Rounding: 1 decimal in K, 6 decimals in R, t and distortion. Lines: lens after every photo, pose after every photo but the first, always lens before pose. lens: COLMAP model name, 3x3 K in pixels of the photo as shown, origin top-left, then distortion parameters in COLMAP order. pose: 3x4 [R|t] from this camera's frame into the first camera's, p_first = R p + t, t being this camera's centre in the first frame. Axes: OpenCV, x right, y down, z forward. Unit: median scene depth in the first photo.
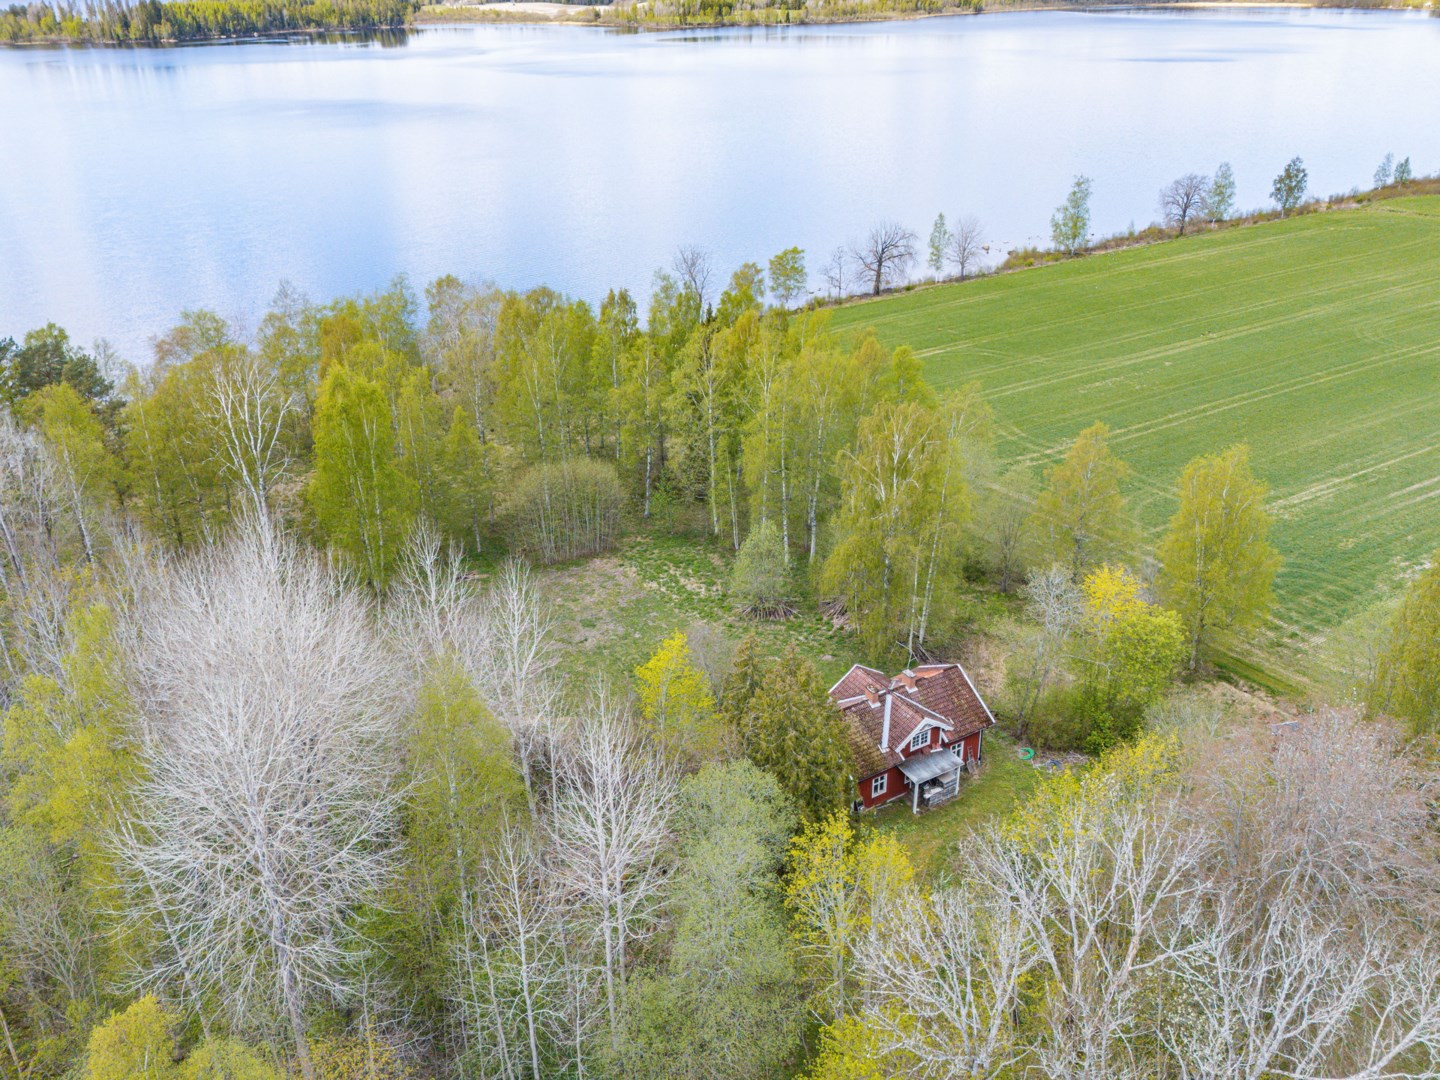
lens RADIAL K [[1164.2, 0, 713.8], [0, 1164.2, 552.7], [0, 0, 1]] dist [0.074904, -0.076476]
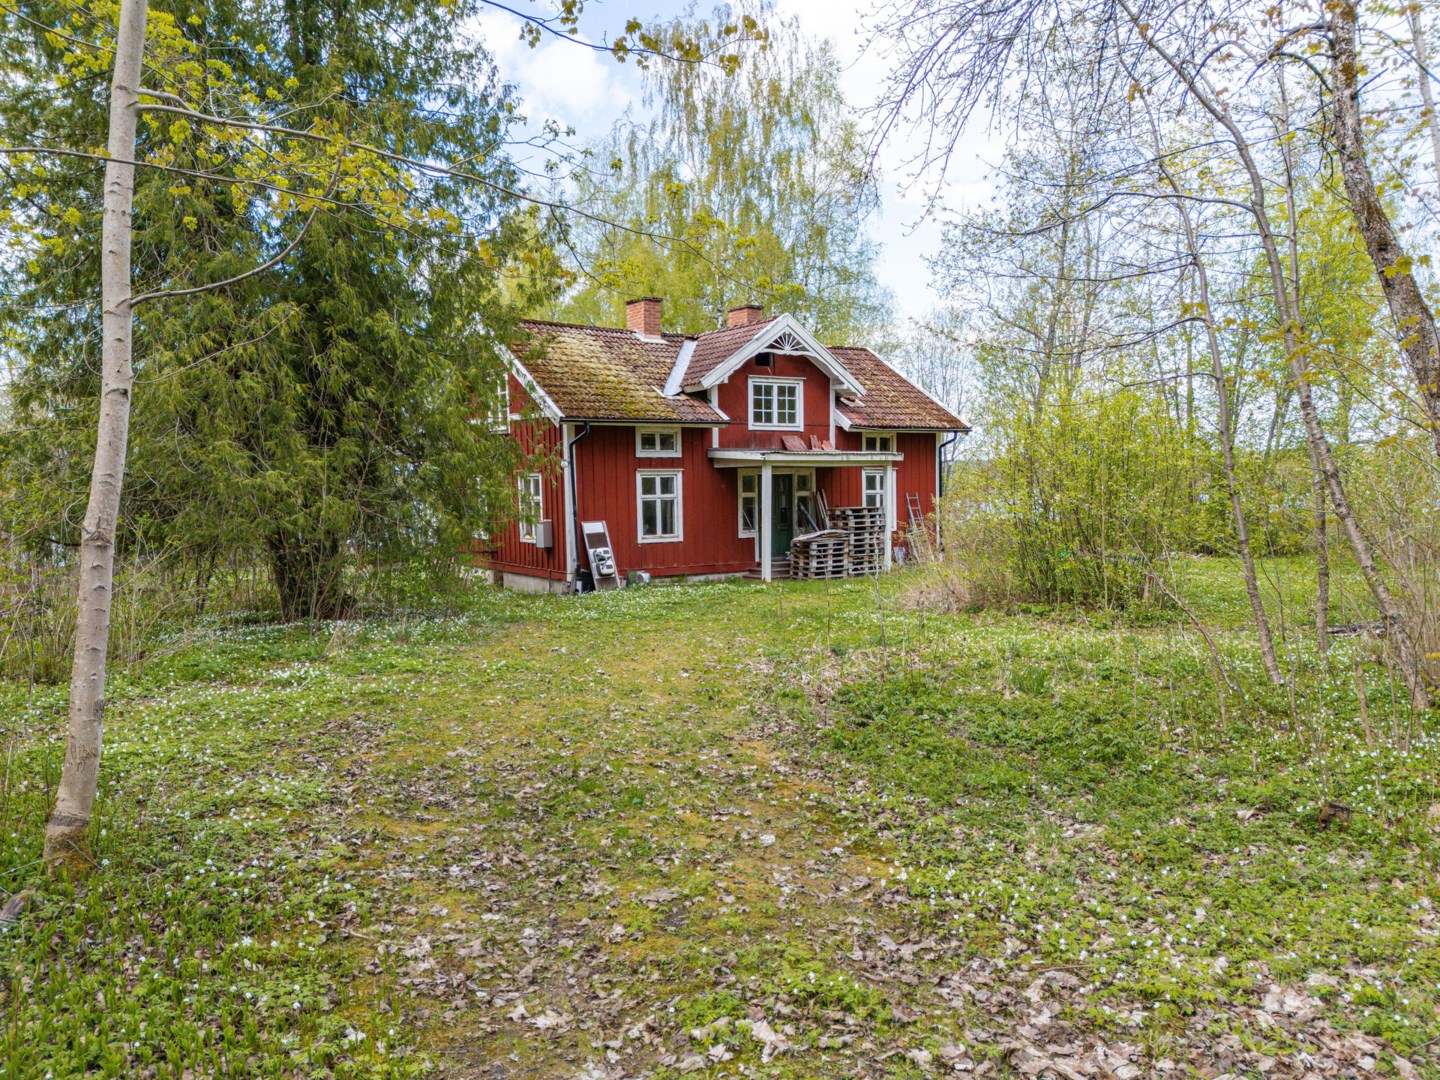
lens RADIAL K [[1164.2, 0, 720.3], [0, 1164.2, 541.0], [0, 0, 1]] dist [0.074904, -0.076476]
pose [[0.995749, -0.008398, 0.091720, 0.066488], [0.047605, 0.899427, -0.434470, 0.181211], [-0.078847, 0.436990, 0.896004, 0.366897]]
